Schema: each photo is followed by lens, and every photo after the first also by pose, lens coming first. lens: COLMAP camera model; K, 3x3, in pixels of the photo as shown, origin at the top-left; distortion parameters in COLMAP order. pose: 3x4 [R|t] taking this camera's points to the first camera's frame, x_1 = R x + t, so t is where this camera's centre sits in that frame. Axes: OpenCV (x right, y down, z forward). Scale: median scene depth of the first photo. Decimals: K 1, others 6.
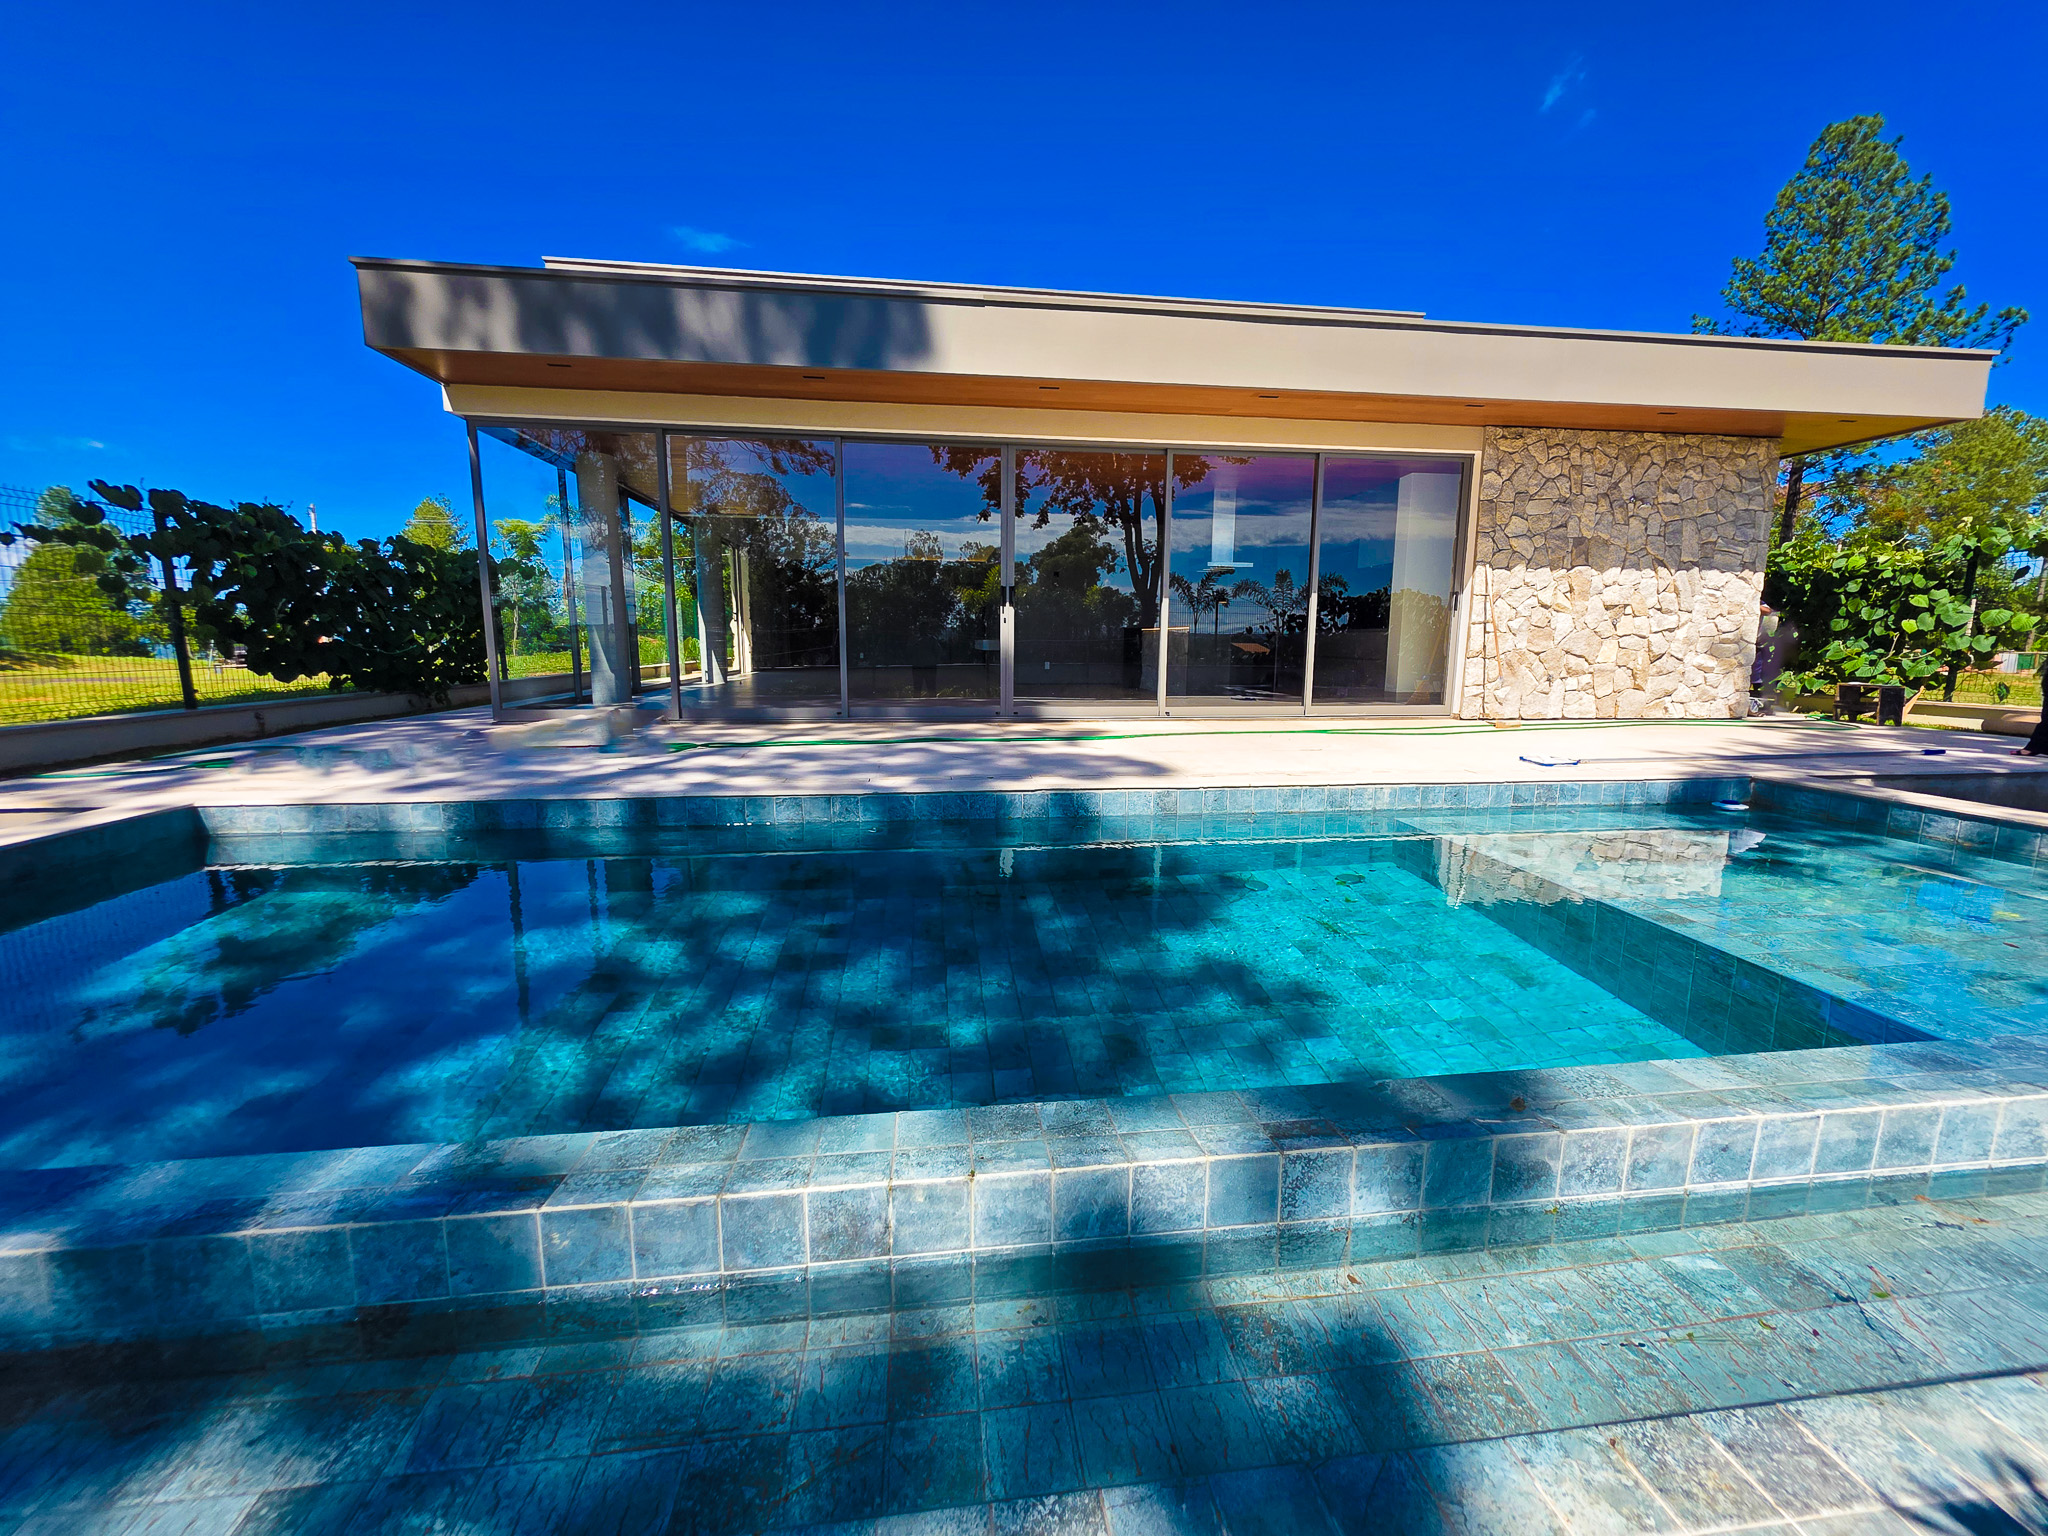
lens RADIAL K [[809.2, 0, 1024.0], [0, 809.2, 768.0], [0, 0, 1]] dist [0.001983, 0.000597]
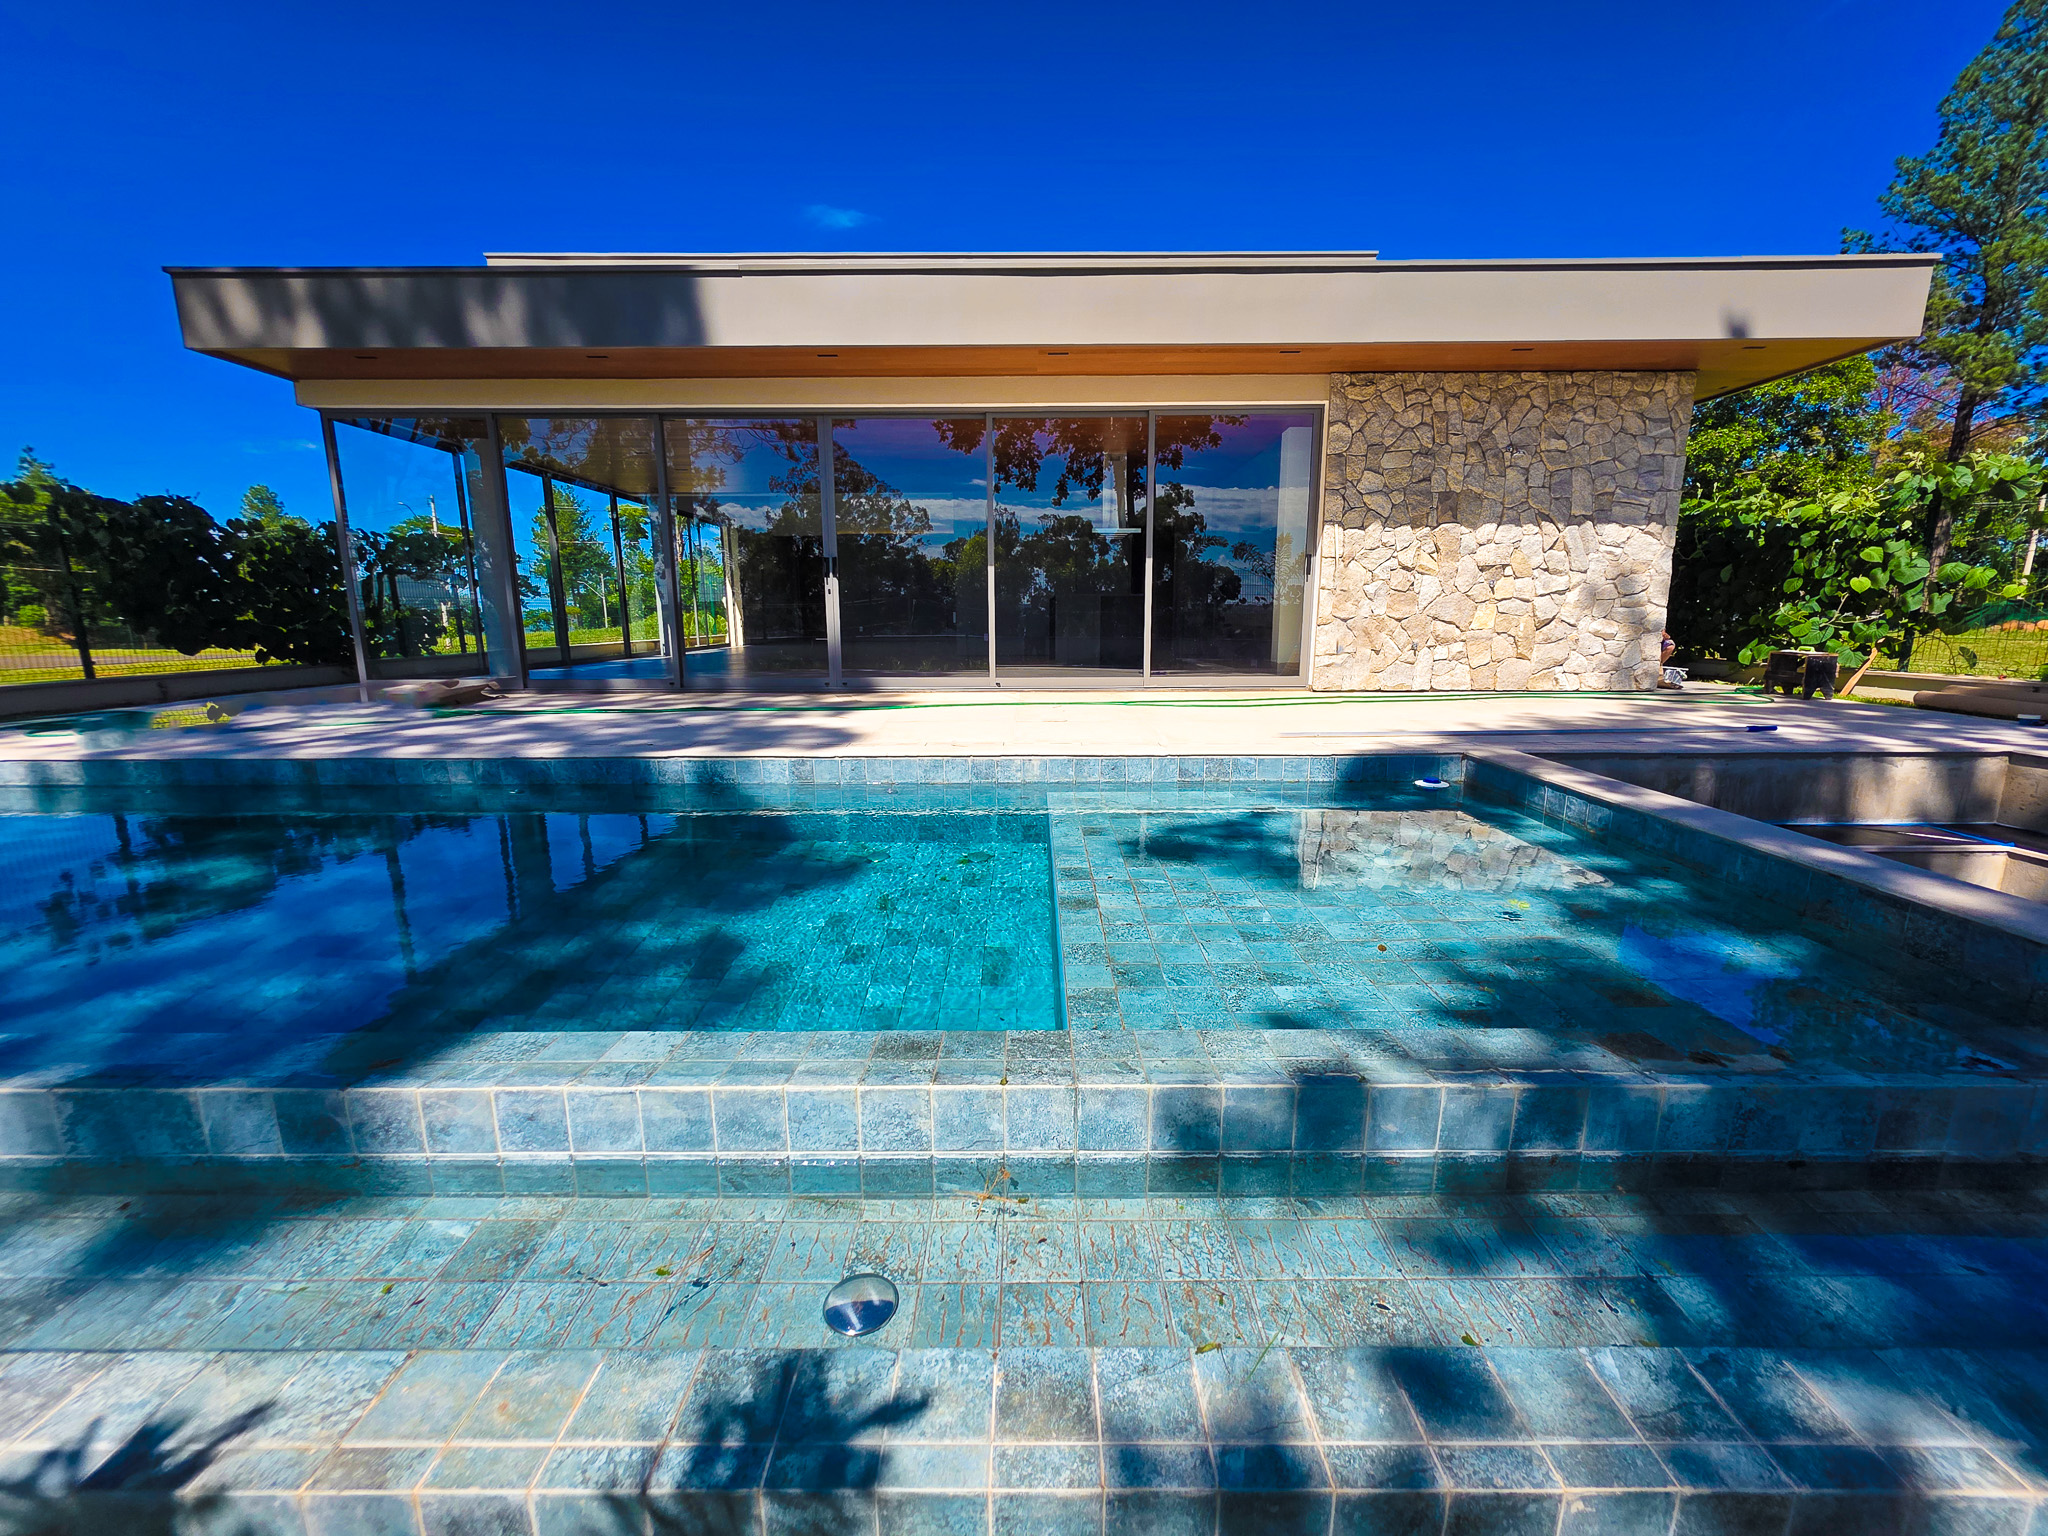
lens RADIAL K [[809.1, 0, 1020.6], [0, 809.1, 763.8], [0, 0, 1]] dist [0.002277, 0.000527]
pose [[0.991622, 0.013976, -0.128415, 0.332972], [-0.010427, 0.999546, 0.028267, 0.001334], [0.128751, -0.026691, 0.991318, 0.024276]]
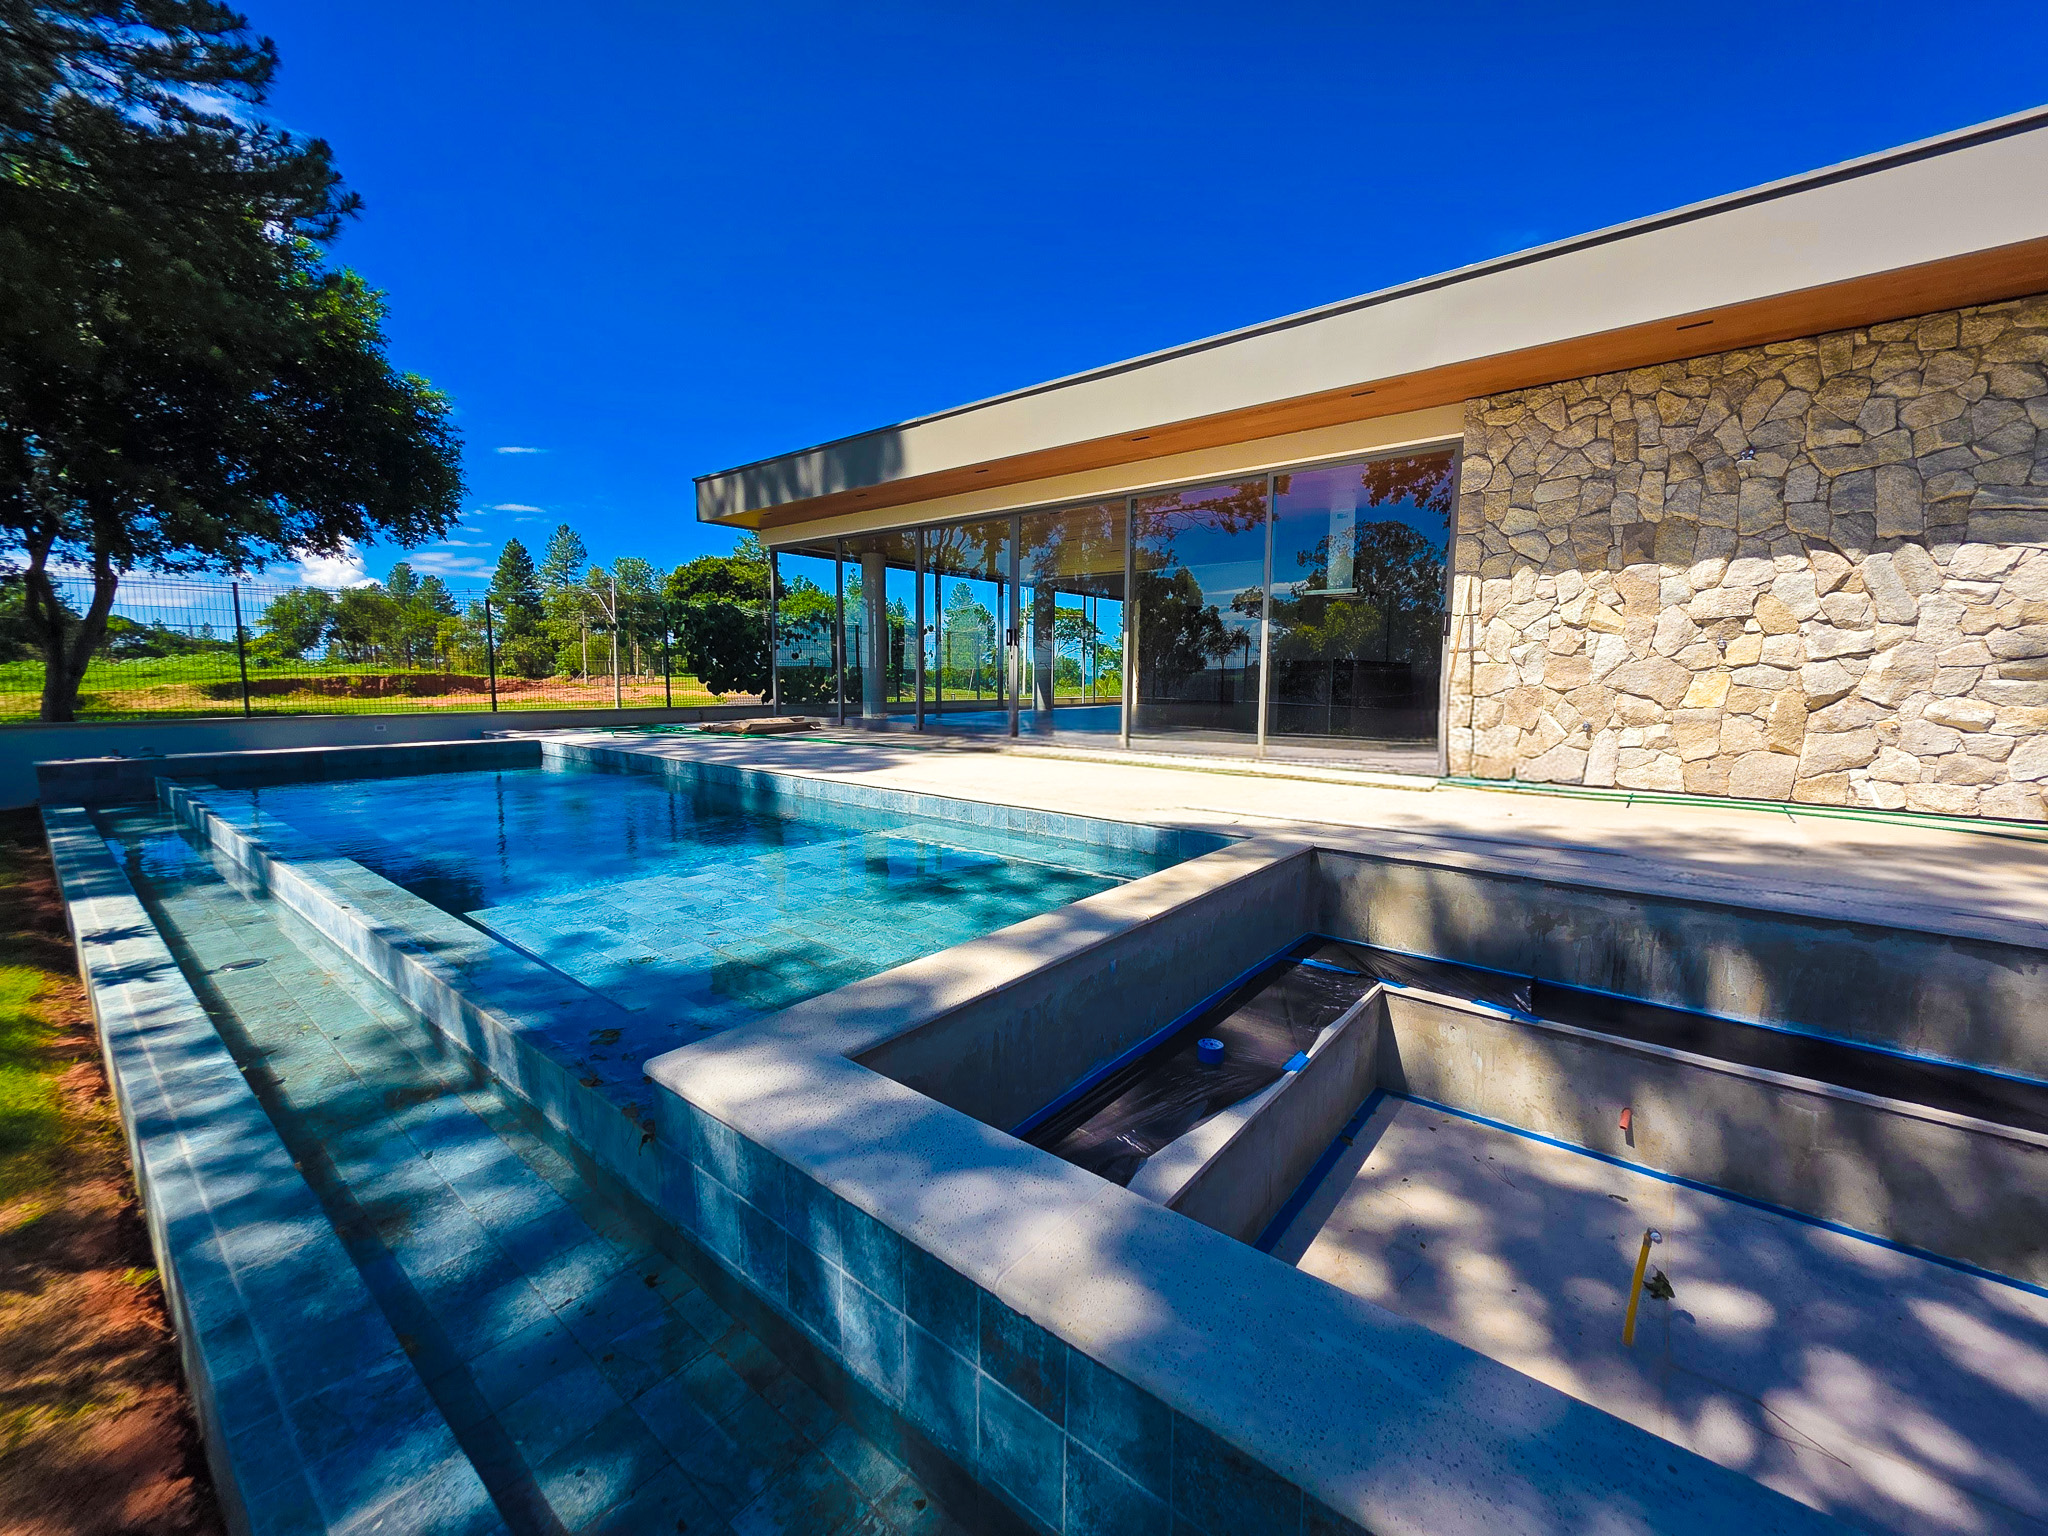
lens RADIAL K [[817.9, 0, 1030.0], [0, 817.9, 762.6], [0, 0, 1]] dist [0.006039, 0.000467]
pose [[0.697506, 0.076550, -0.712479, 0.842317], [-0.116270, 0.993192, -0.007116, -0.020435], [0.707083, 0.087803, 0.701658, 0.173628]]
